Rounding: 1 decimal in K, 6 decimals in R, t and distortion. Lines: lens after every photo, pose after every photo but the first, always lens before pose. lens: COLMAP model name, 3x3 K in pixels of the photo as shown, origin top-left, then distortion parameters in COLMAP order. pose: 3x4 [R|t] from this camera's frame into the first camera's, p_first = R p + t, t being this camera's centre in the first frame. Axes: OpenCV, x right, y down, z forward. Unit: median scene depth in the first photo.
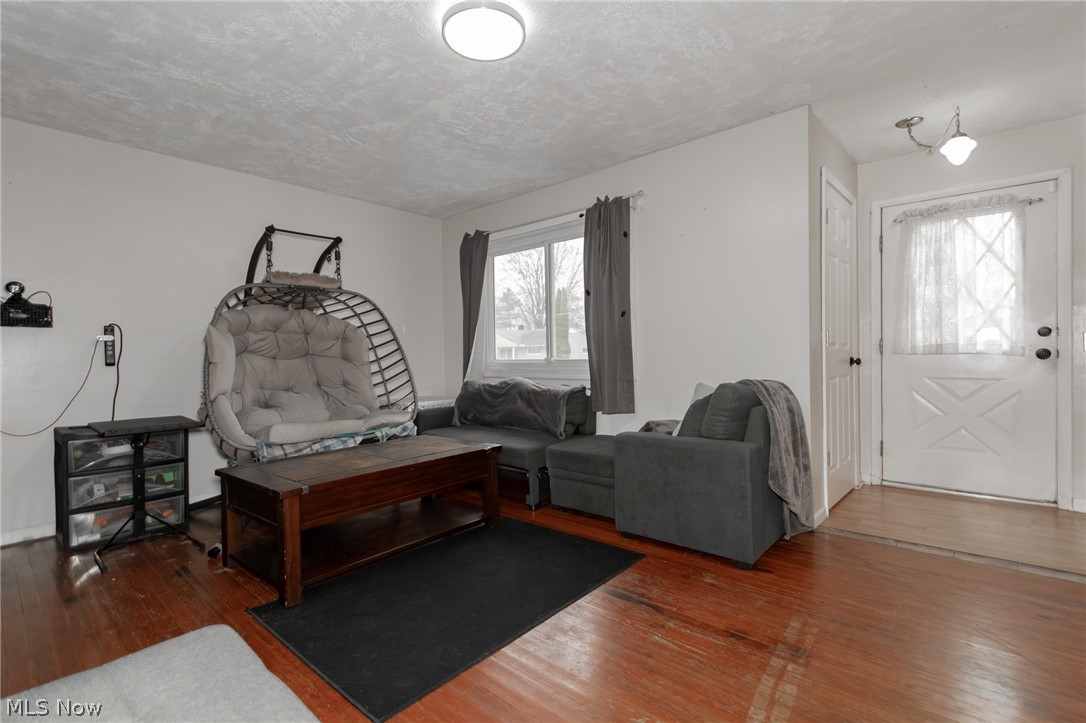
lens RADIAL K [[504.0, 0, 540.0], [0, 504.0, 358.8], [0, 0, 1]] dist [0.010692, -0.004114]
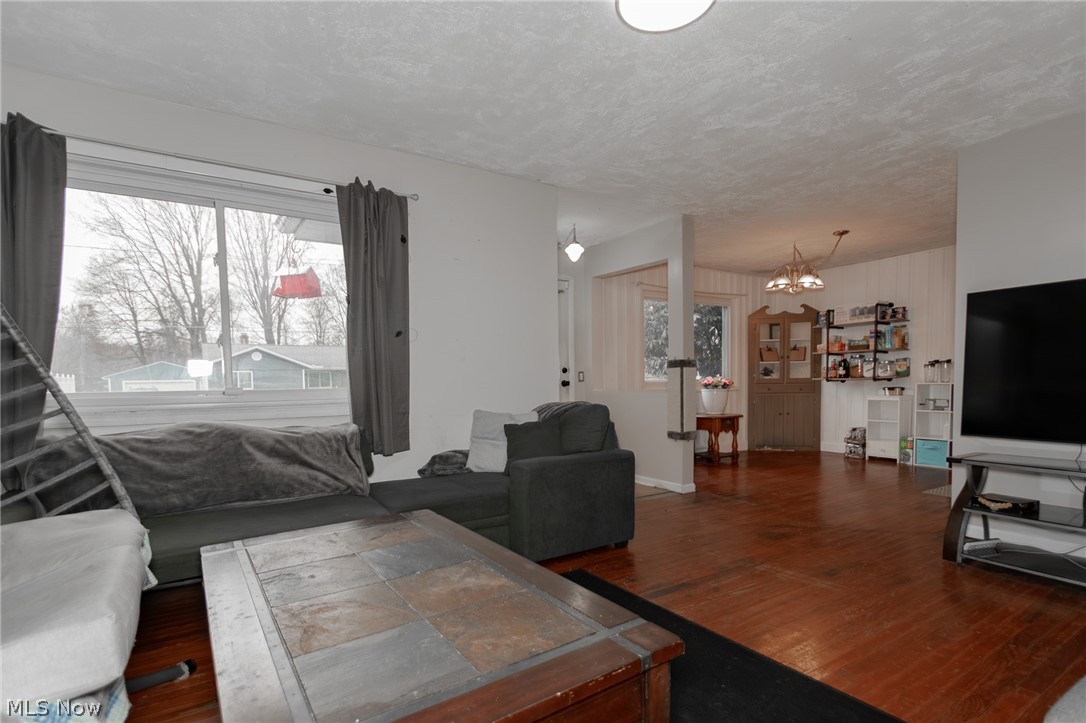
lens RADIAL K [[504.0, 0, 519.1], [0, 504.0, 402.4], [0, 0, 1]] dist [0.010692, -0.004114]
pose [[0.300403, -0.029228, 0.953365, -0.648381], [0.018076, 0.999525, 0.024947, 0.008433], [-0.953641, 0.009739, 0.300789, 0.628451]]
